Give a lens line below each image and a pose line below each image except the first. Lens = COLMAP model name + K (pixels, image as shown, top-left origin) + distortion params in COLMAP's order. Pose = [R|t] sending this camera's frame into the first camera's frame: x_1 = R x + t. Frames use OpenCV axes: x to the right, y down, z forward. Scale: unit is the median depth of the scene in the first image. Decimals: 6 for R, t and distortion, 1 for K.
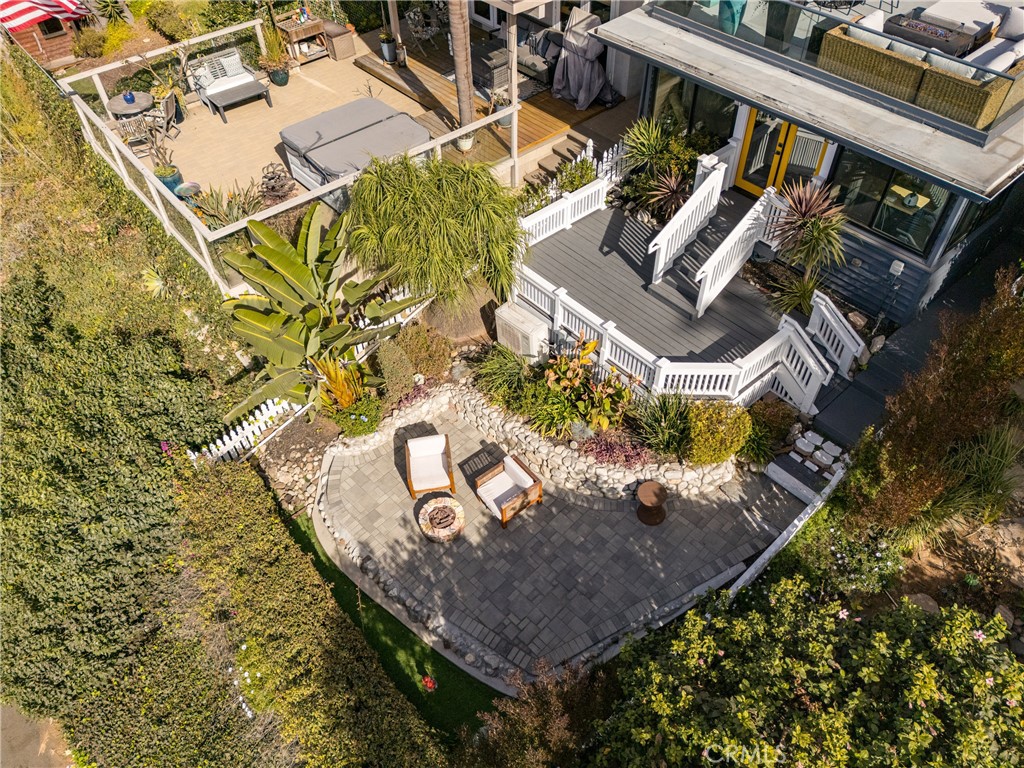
lens RADIAL K [[749.6, 0, 515.9], [0, 749.6, 387.0], [0, 0, 1]] dist [0.084837, -0.084237]
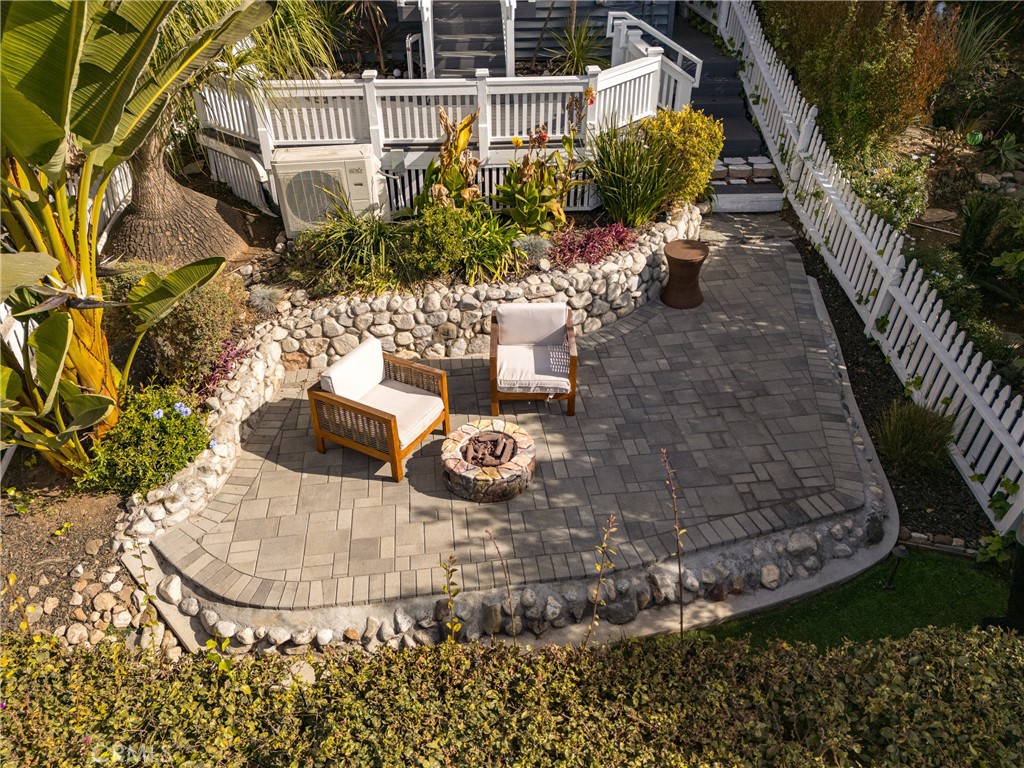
lens RADIAL K [[749.6, 0, 515.9], [0, 749.6, 387.0], [0, 0, 1]] dist [0.084837, -0.084237]
pose [[0.607219, -0.421177, 0.673717, -0.391538], [0.581394, 0.813475, -0.015461, 0.155220], [-0.541540, 0.401083, 0.738828, 0.609561]]
